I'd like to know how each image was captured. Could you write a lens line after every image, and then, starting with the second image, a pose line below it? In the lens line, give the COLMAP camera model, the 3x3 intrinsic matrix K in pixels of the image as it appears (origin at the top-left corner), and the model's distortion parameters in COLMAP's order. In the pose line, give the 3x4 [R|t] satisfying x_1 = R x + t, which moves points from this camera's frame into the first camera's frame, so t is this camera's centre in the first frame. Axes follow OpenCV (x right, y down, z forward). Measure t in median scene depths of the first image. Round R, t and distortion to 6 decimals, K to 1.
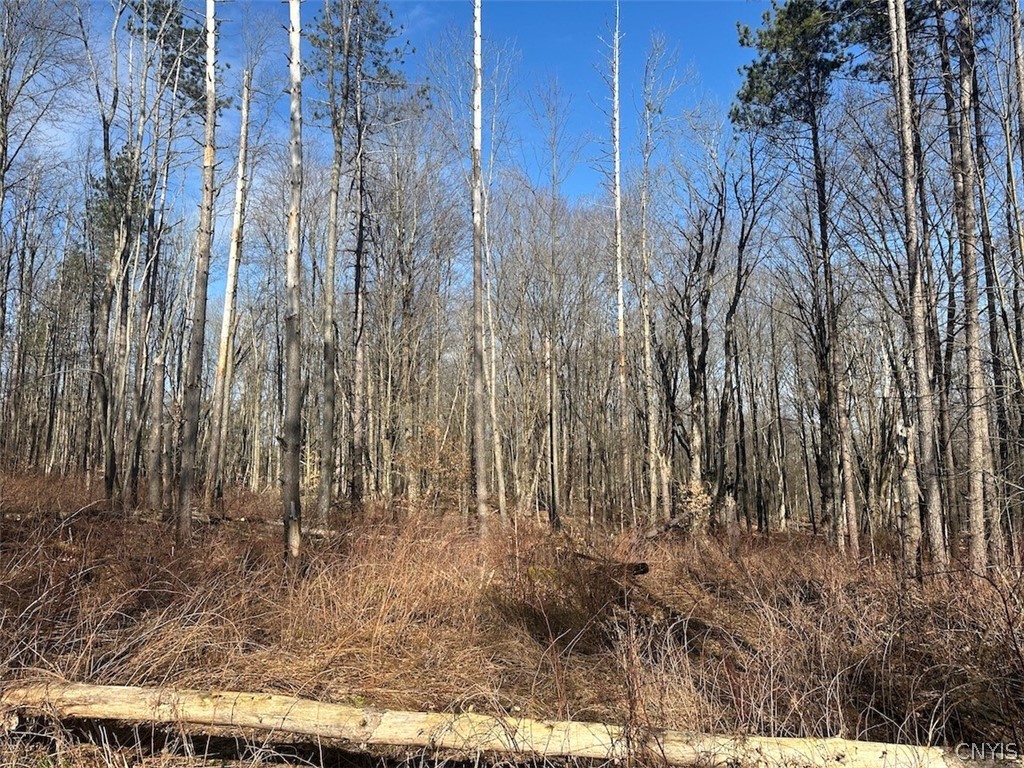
lens RADIAL K [[712.3, 0, 511.6], [0, 712.3, 382.6], [0, 0, 1]] dist [0.049875, -0.001238]
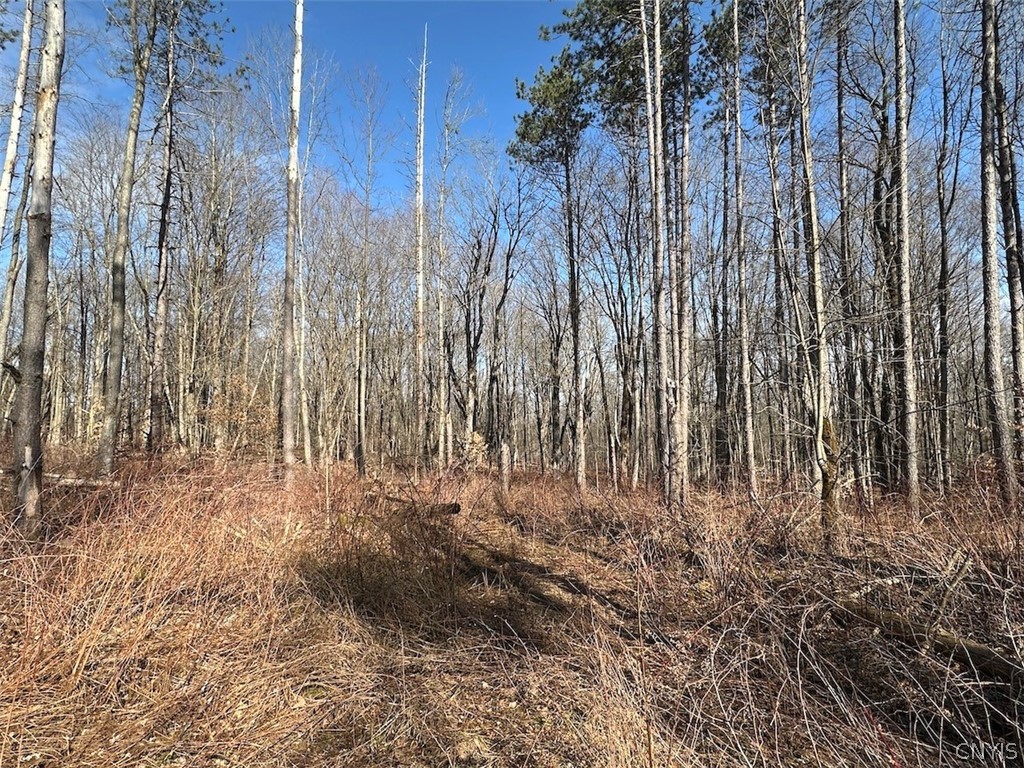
lens RADIAL K [[516.6, 0, 508.6], [0, 516.6, 385.5], [0, 0, 1]] dist [-0.004752, -0.000393]
pose [[0.935930, 0.031414, 0.350782, -0.005602], [-0.043428, 0.998707, 0.026433, 0.026221], [-0.349498, -0.039973, 0.936084, 0.126772]]
